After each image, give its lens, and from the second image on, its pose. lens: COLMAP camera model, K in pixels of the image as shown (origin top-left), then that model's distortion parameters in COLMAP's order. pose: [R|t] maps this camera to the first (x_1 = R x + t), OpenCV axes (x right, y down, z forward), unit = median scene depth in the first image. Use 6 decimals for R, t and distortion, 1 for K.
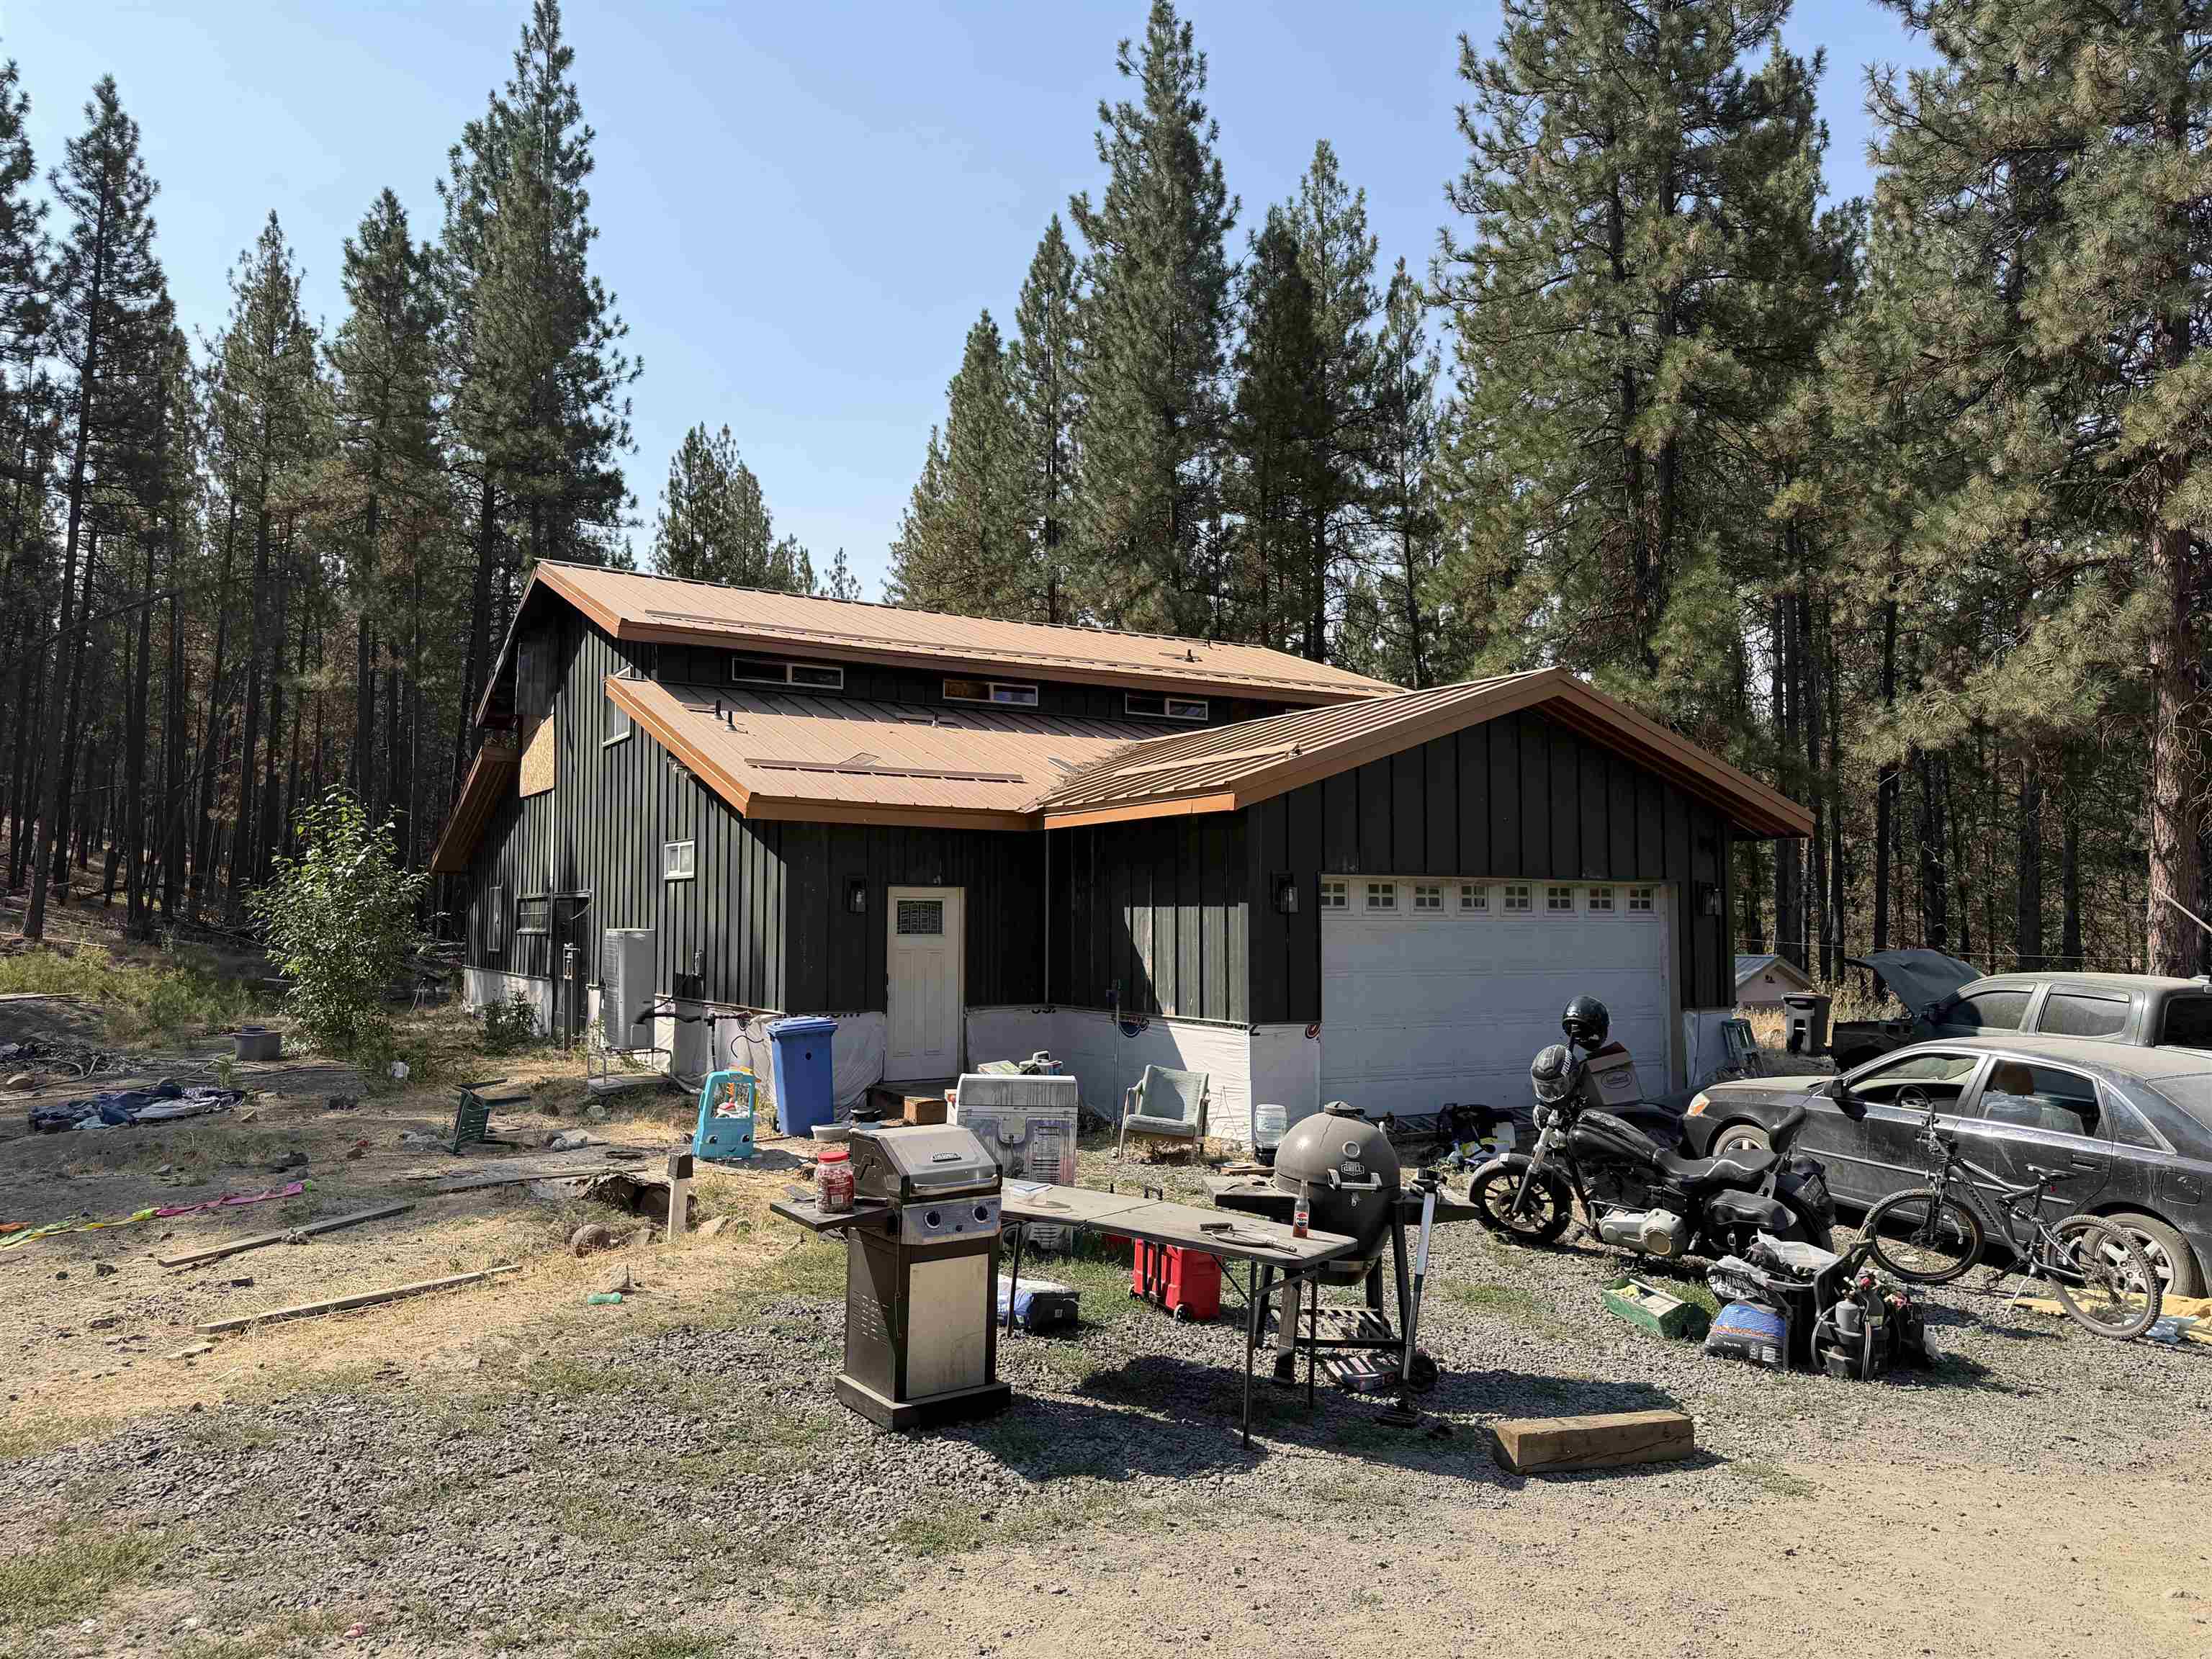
lens RADIAL K [[1541.7, 0, 1117.8], [0, 1541.7, 839.7], [0, 0, 1]] dist [0.105067, -0.148776]
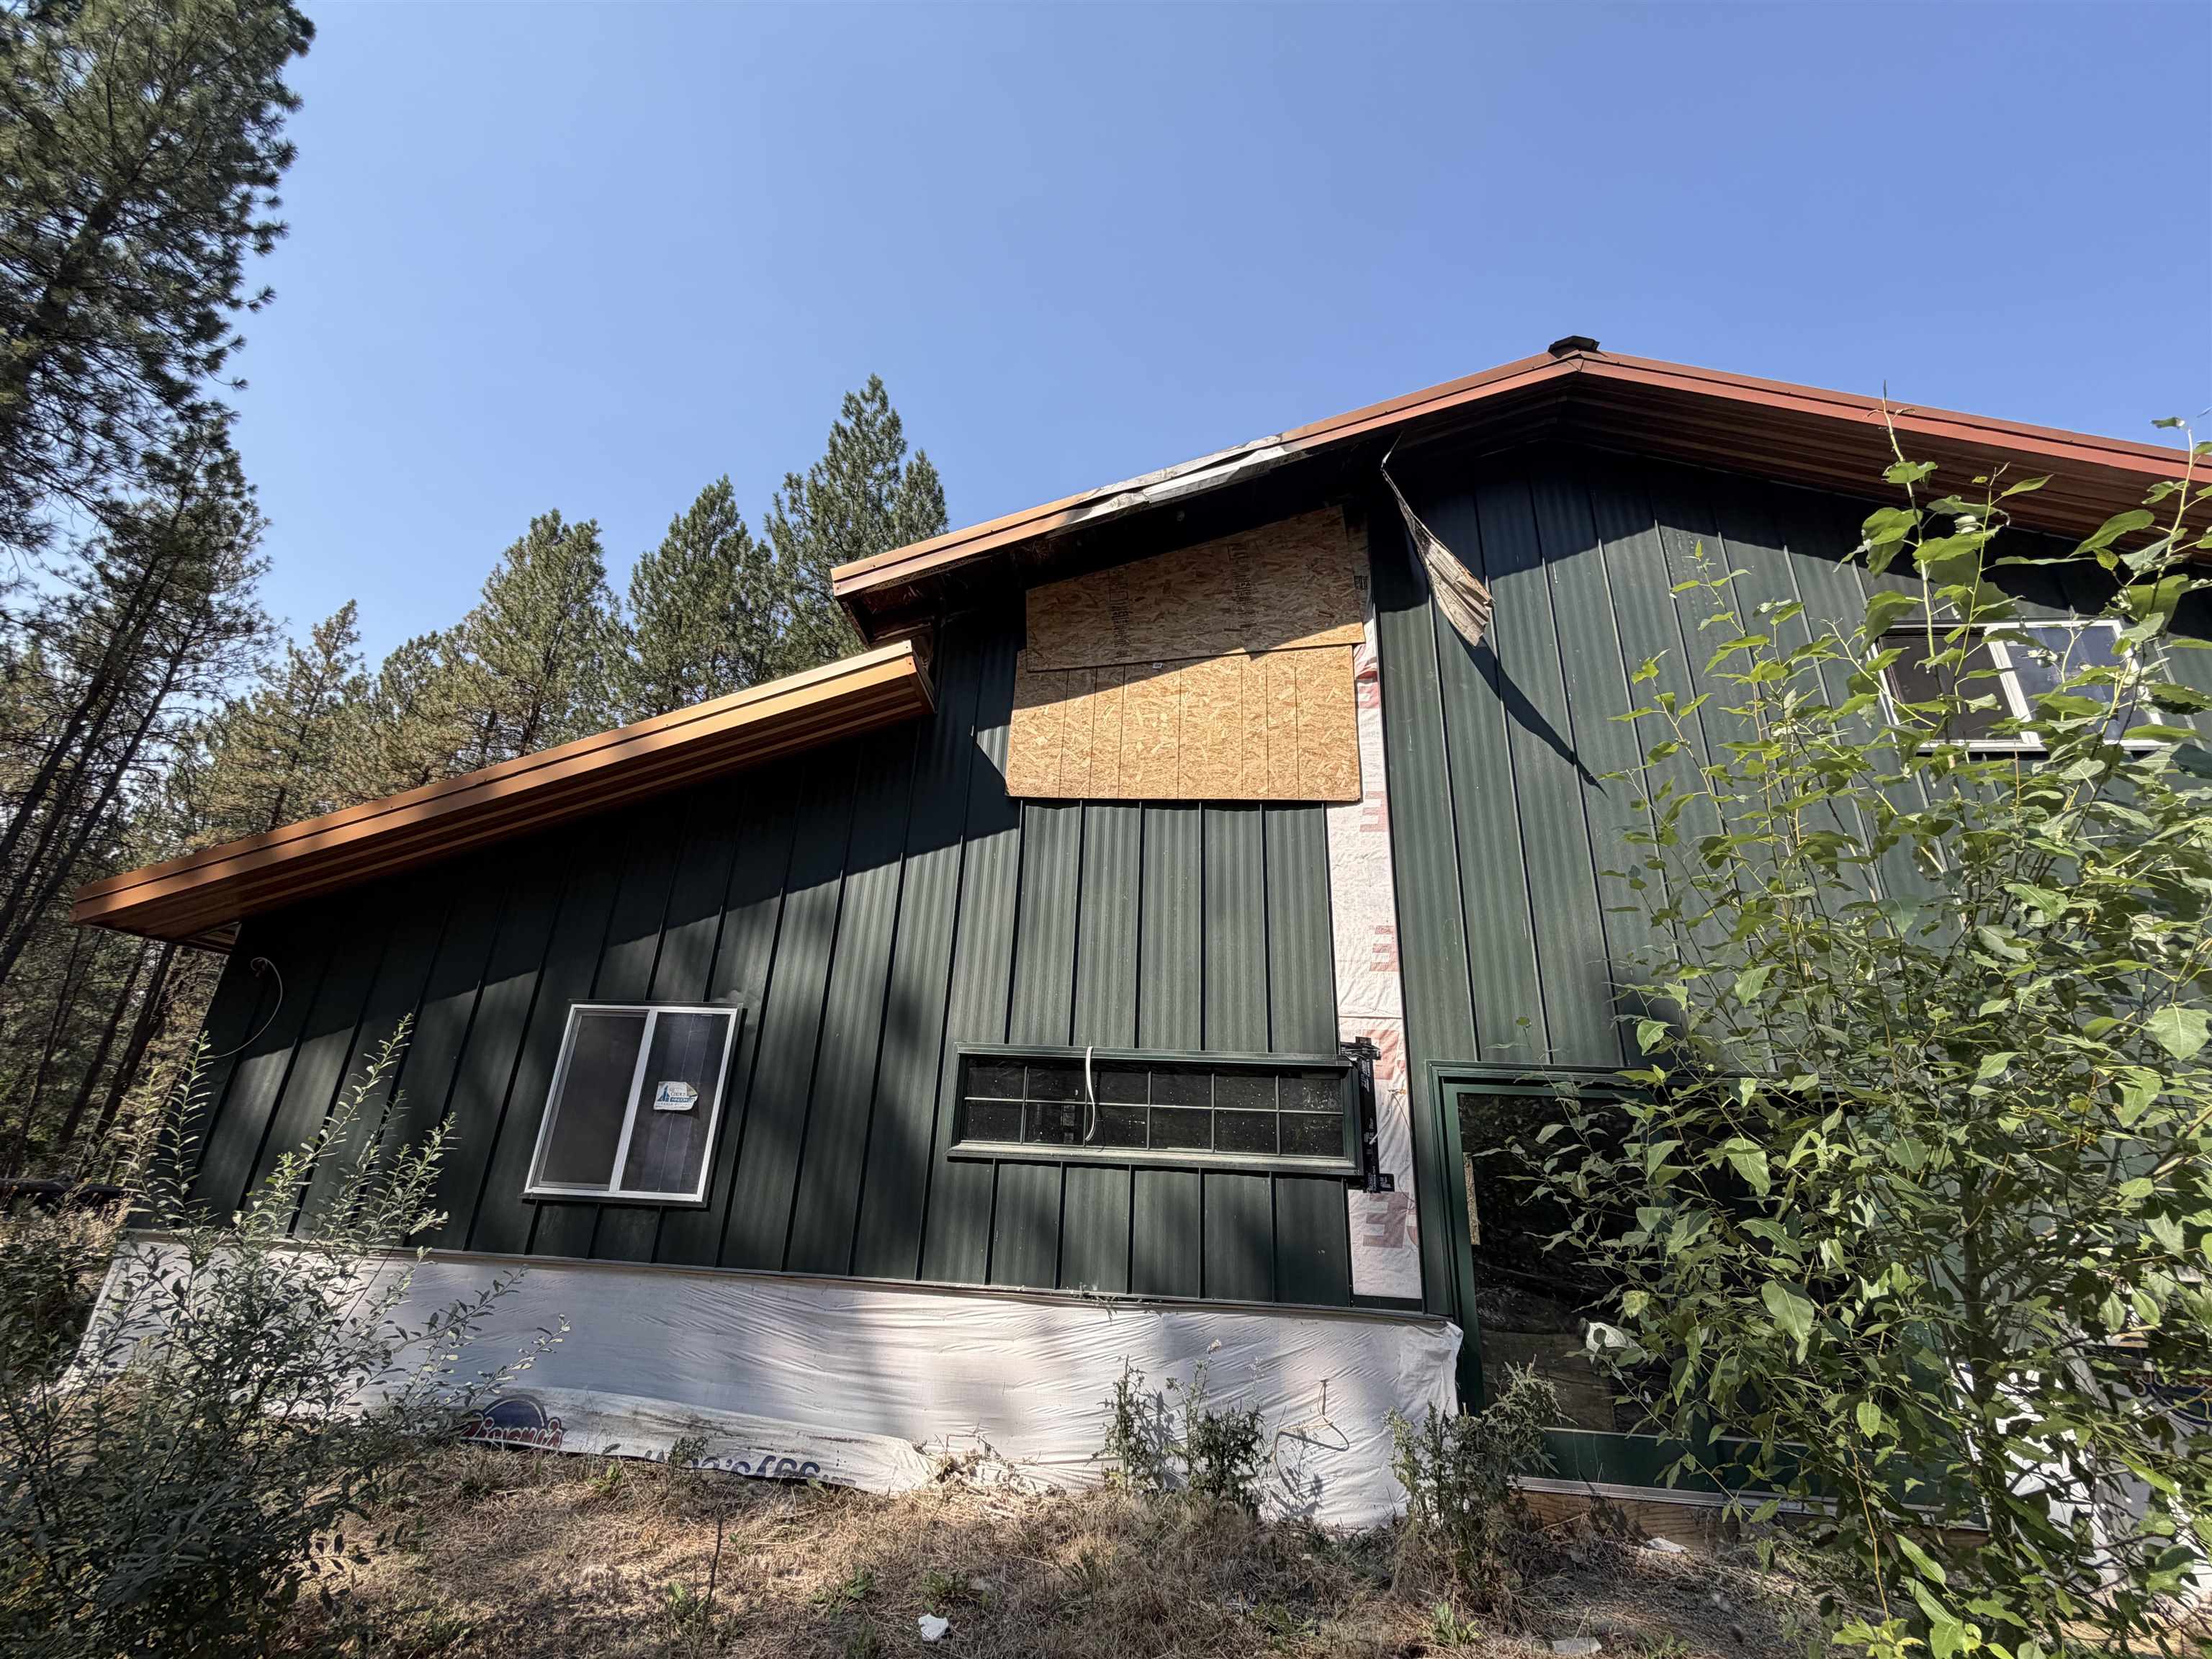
lens RADIAL K [[977.7, 0, 1104.8], [0, 977.7, 815.3], [0, 0, 1]] dist [-0.001558, -0.000141]
pose [[0.609527, 0.335133, 0.718444, -0.353073], [-0.089004, 0.929450, -0.358051, 0.041709], [-0.787753, 0.154298, 0.596354, 0.540185]]
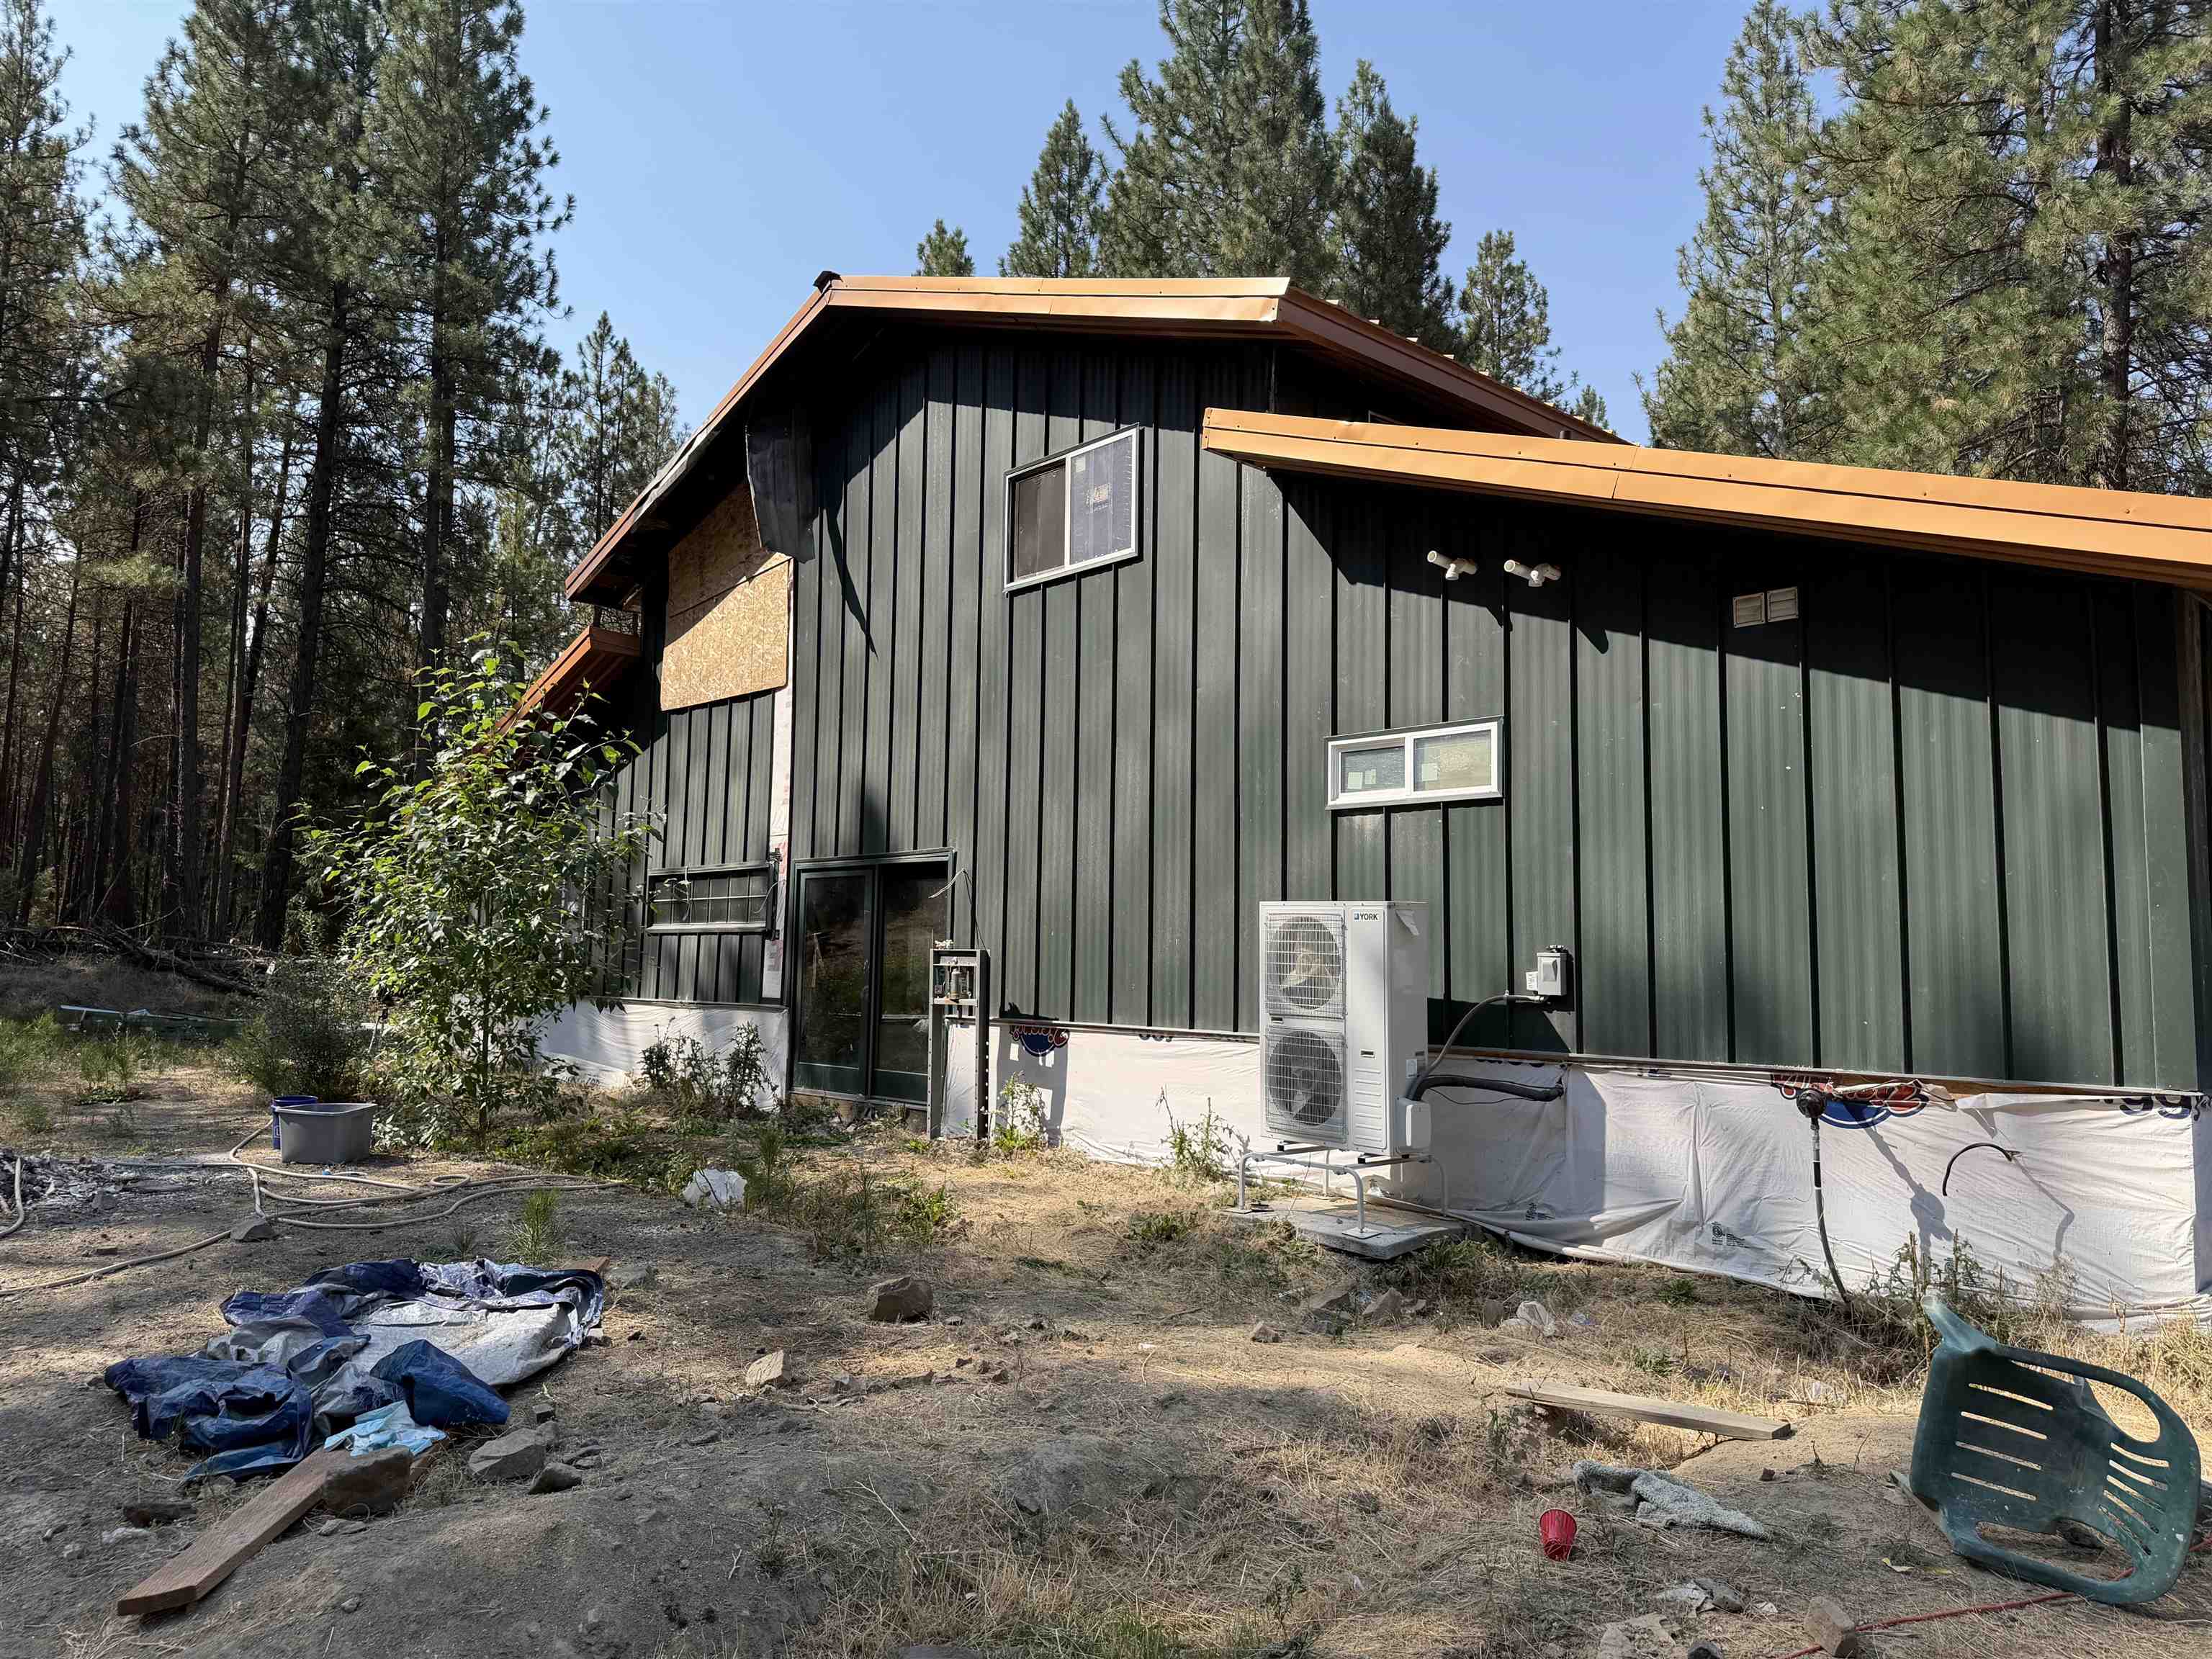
lens RADIAL K [[1522.1, 0, 1075.1], [0, 1522.1, 828.8], [0, 0, 1]] dist [0.072610, -0.061783]
pose [[0.981439, 0.033924, 0.188751, -0.215850], [-0.027076, 0.998882, -0.038740, 0.024606], [-0.189854, 0.032910, 0.981261, 0.244751]]
